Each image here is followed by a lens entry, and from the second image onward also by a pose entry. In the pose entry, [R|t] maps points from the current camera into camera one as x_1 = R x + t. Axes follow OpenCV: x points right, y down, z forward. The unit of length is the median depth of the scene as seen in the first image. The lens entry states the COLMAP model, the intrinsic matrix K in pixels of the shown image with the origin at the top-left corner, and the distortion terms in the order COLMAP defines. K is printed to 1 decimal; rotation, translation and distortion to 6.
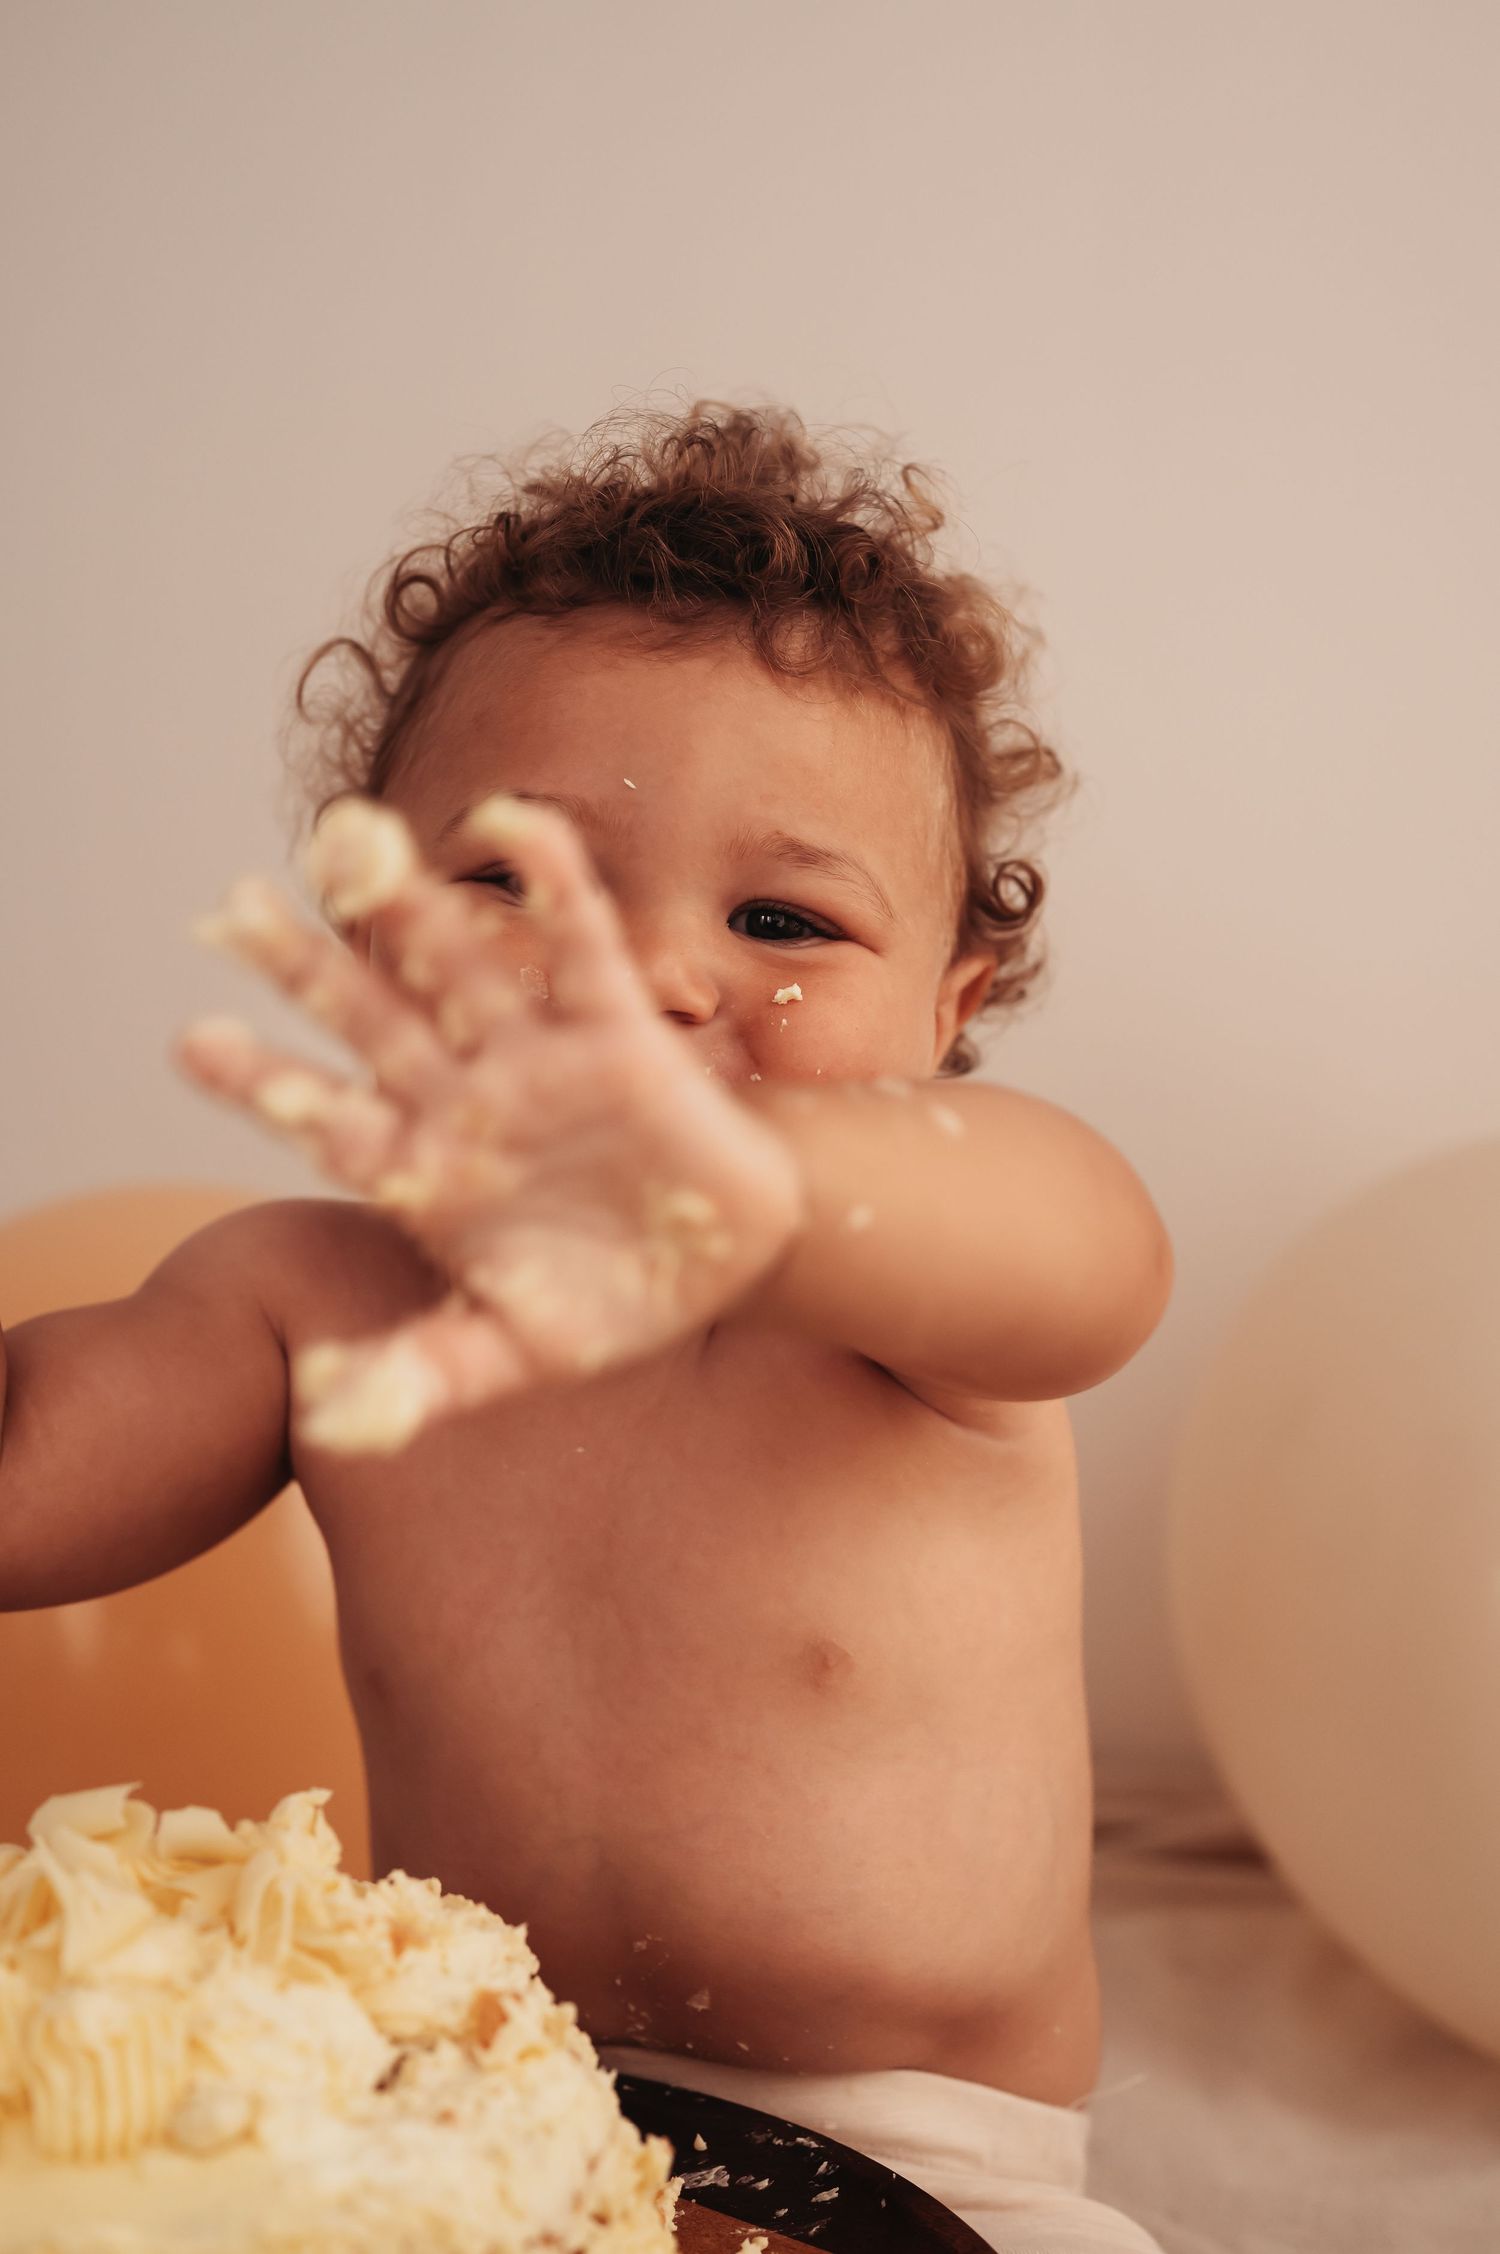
lens RADIAL K [[3077.0, 0, 756.3], [0, 3077.0, 1171.0], [0, 0, 1]] dist [0.045332, 0.000000]
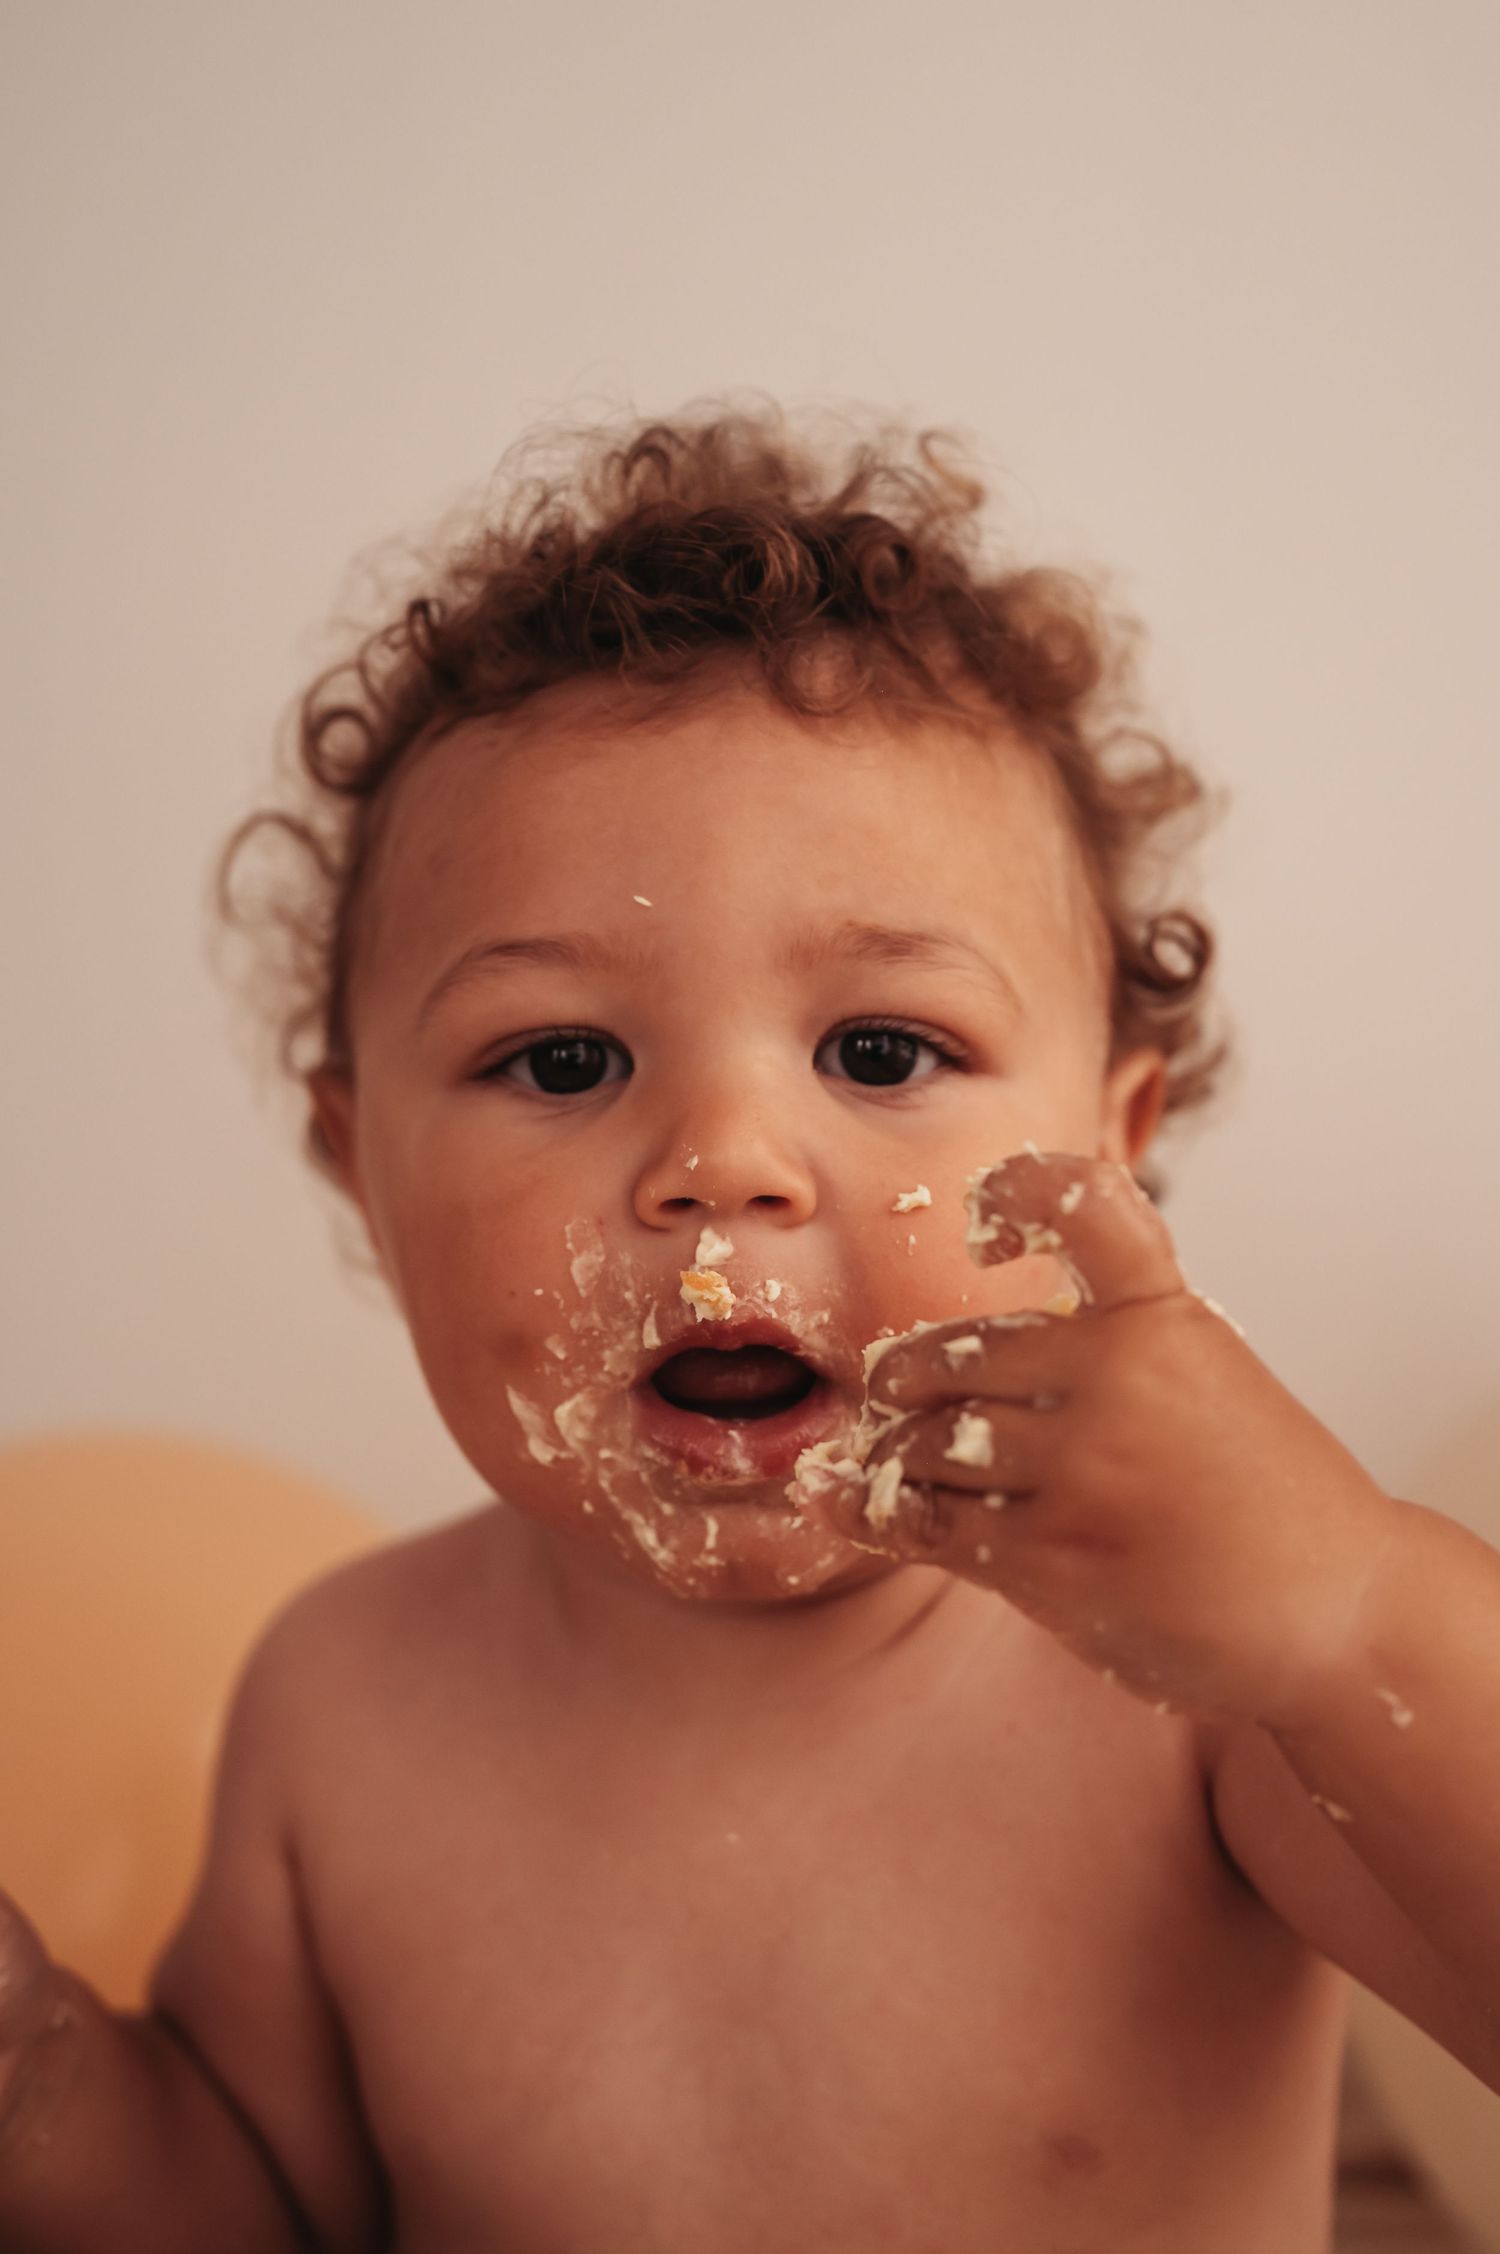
lens RADIAL K [[3077.0, 0, 736.7], [0, 3077.0, 1117.1], [0, 0, 1]] dist [0.045332, 0.000000]
pose [[0.977905, -0.202897, -0.050356, 0.007950], [0.197577, 0.975721, -0.094503, 0.000187], [0.068307, 0.082465, 0.994250, 0.254285]]
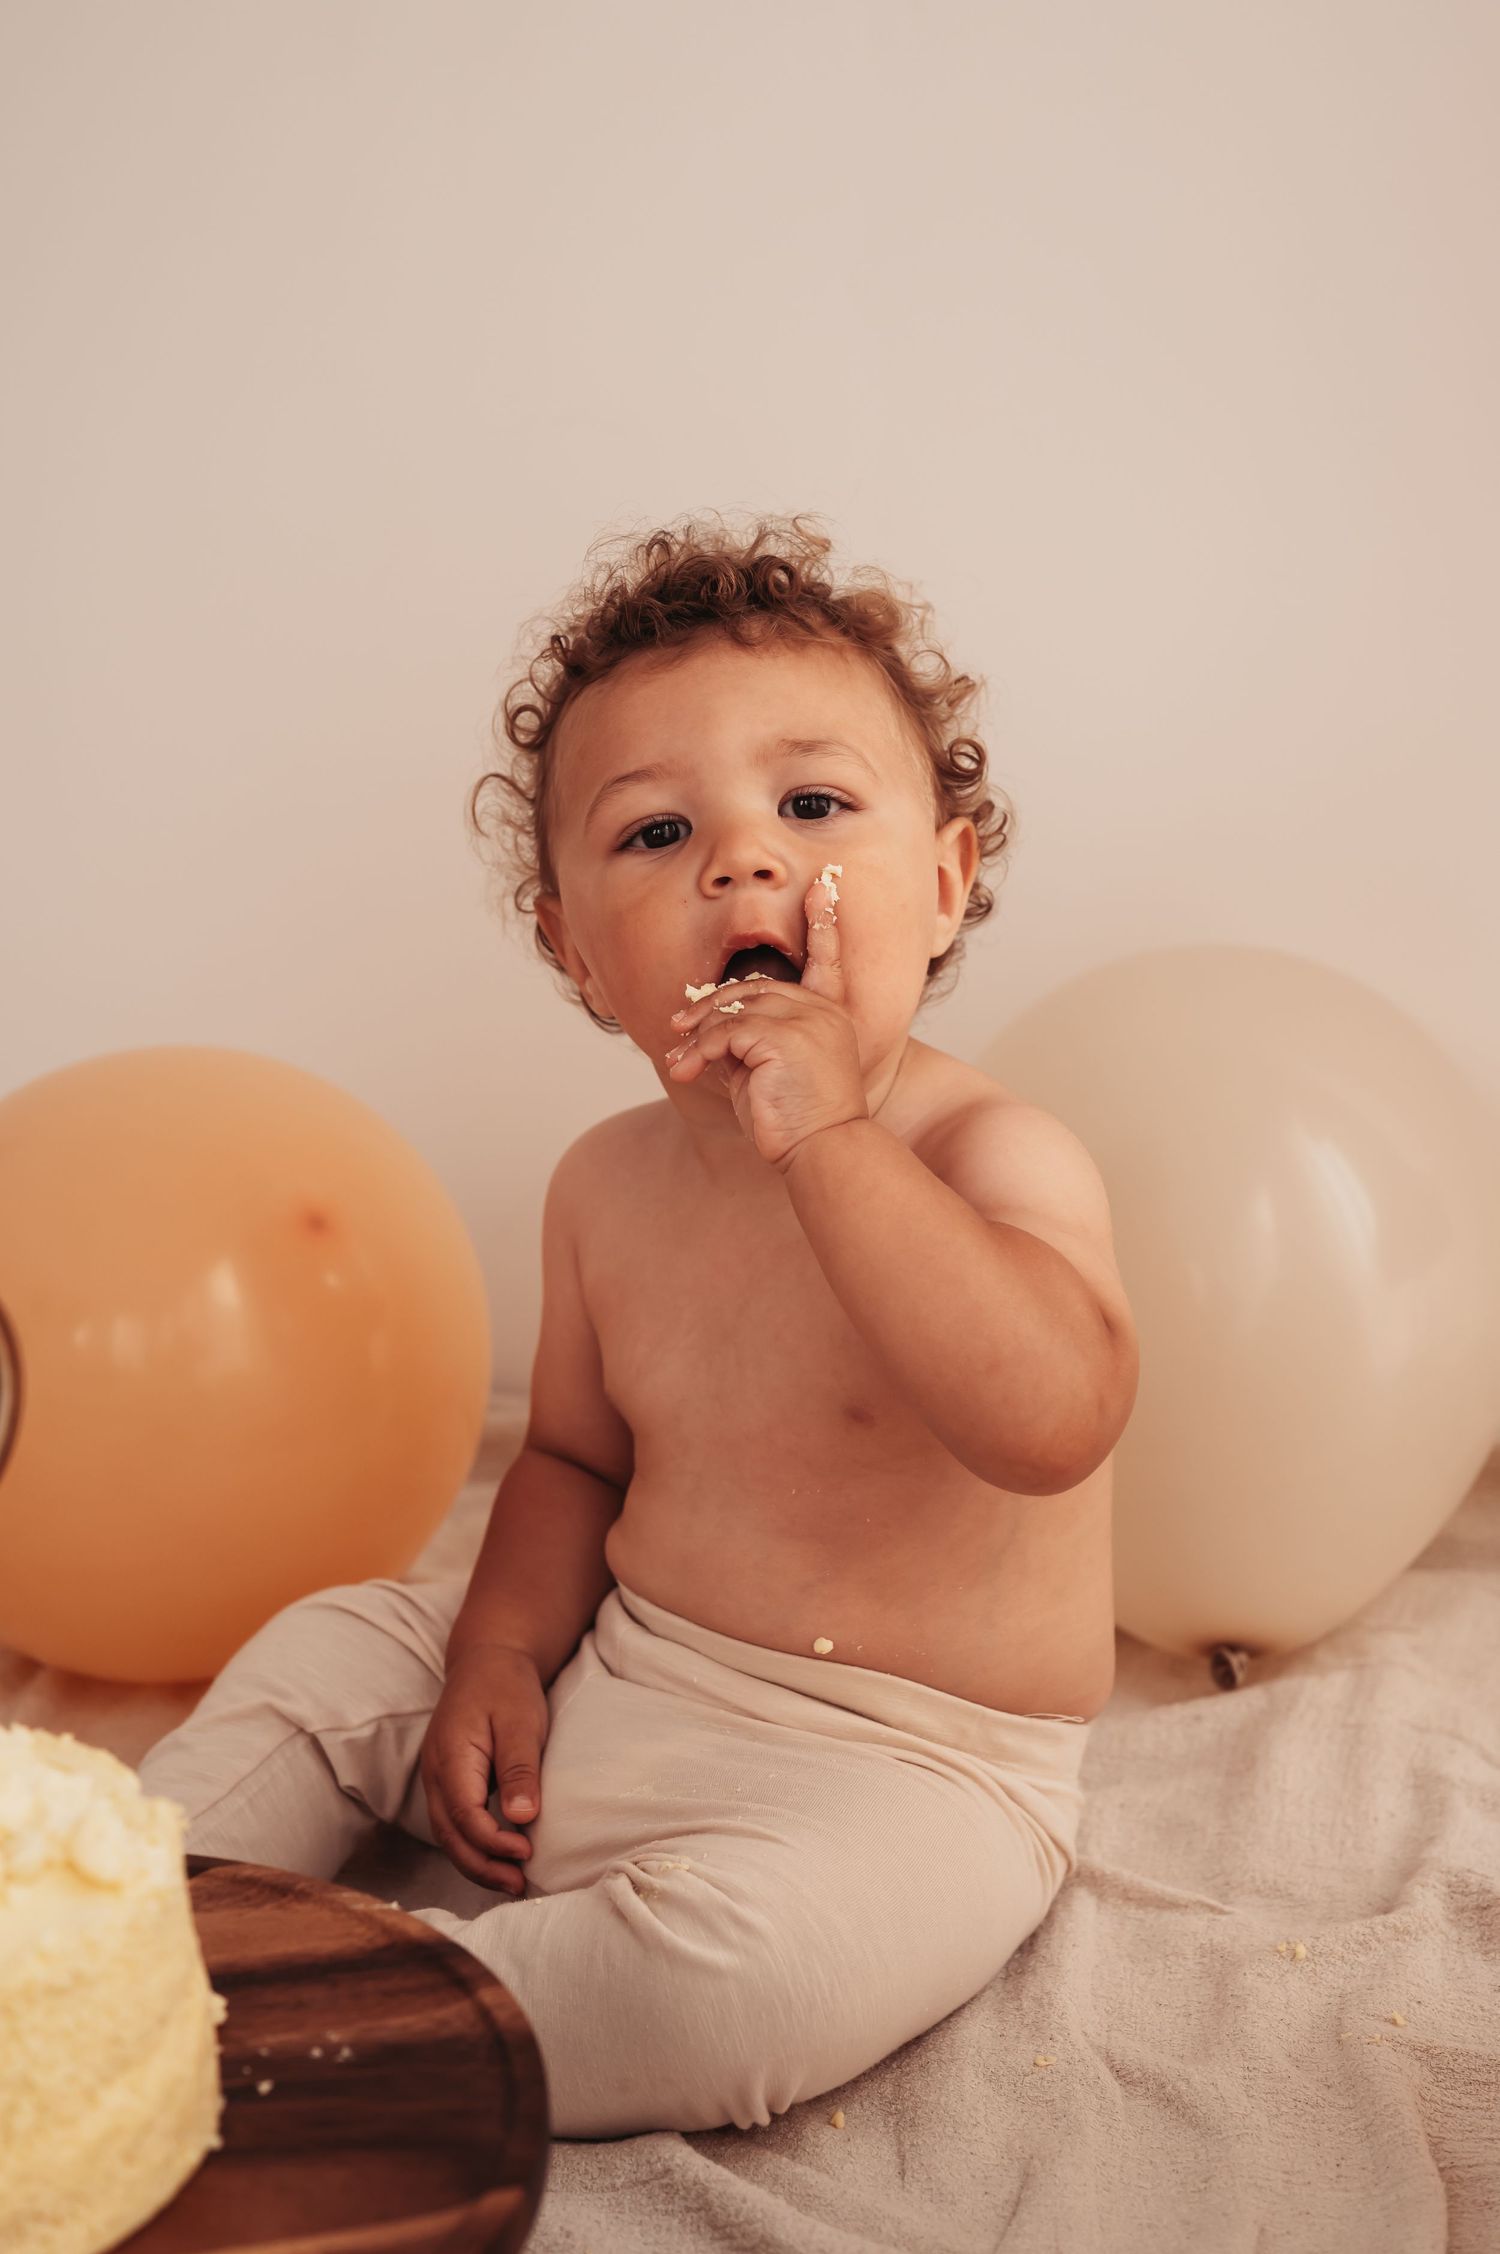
lens RADIAL K [[3077.0, 0, 748.3], [0, 3077.0, 1124.7], [0, 0, 1]] dist [0.045332, 0.000000]
pose [[0.933948, -0.351233, -0.066152, 0.023827], [0.330703, 0.919435, -0.212780, 0.371313], [0.135558, 0.176849, 0.974858, -0.444746]]
